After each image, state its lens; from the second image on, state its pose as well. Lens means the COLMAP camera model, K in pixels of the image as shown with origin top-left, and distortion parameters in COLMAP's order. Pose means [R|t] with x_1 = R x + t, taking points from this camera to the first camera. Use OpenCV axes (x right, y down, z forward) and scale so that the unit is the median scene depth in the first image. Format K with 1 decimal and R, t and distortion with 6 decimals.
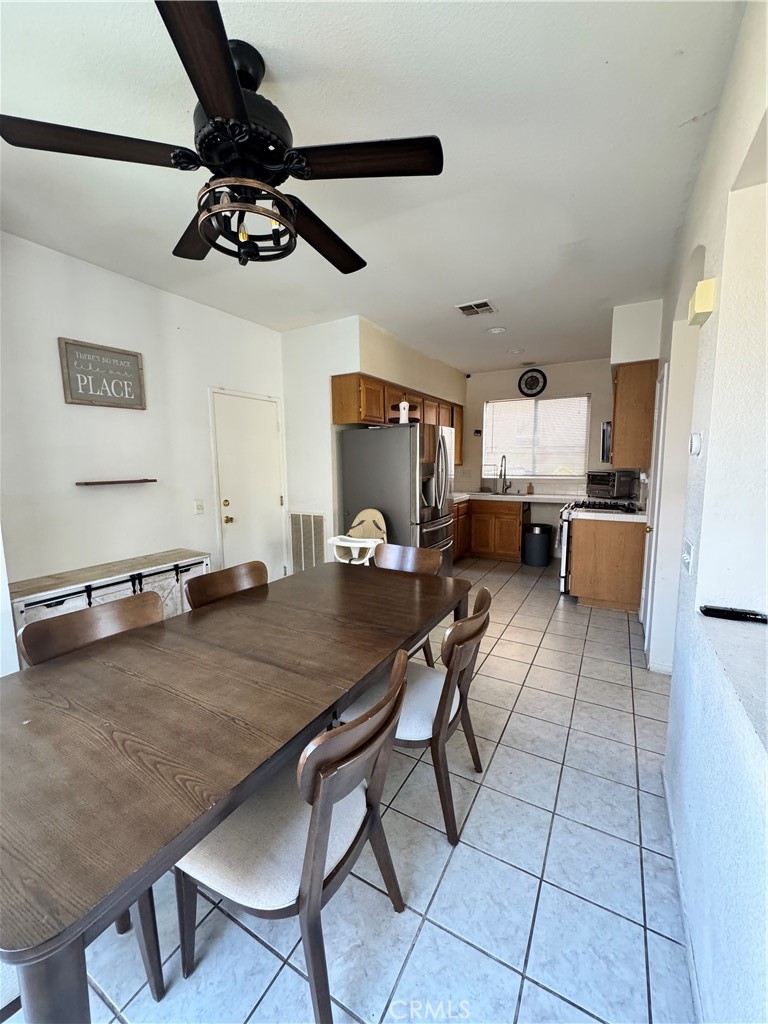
lens RADIAL K [[409.8, 0, 383.3], [0, 409.8, 512.6], [0, 0, 1]] dist [-0.003379, 0.000527]
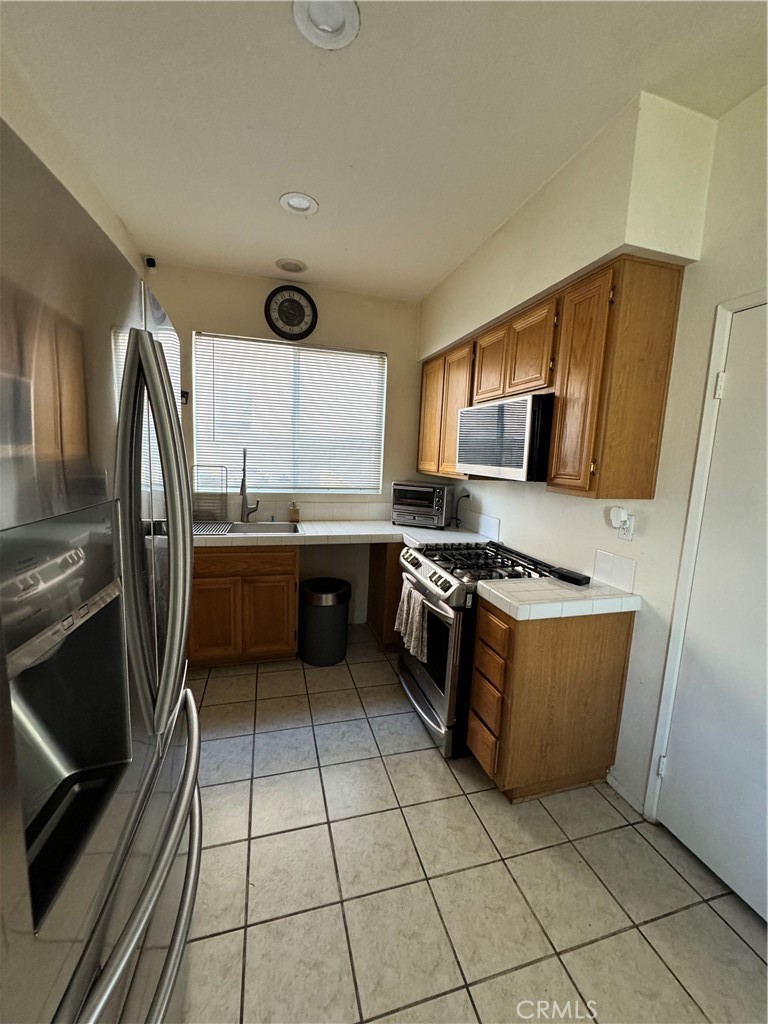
lens RADIAL K [[409.8, 0, 382.4], [0, 409.8, 511.4], [0, 0, 1]] dist [-0.003379, 0.000527]
pose [[0.696865, -0.059310, 0.714746, 0.125535], [0.041360, 0.998240, 0.042509, -0.184300], [-0.716009, -0.000061, 0.698091, 1.268903]]
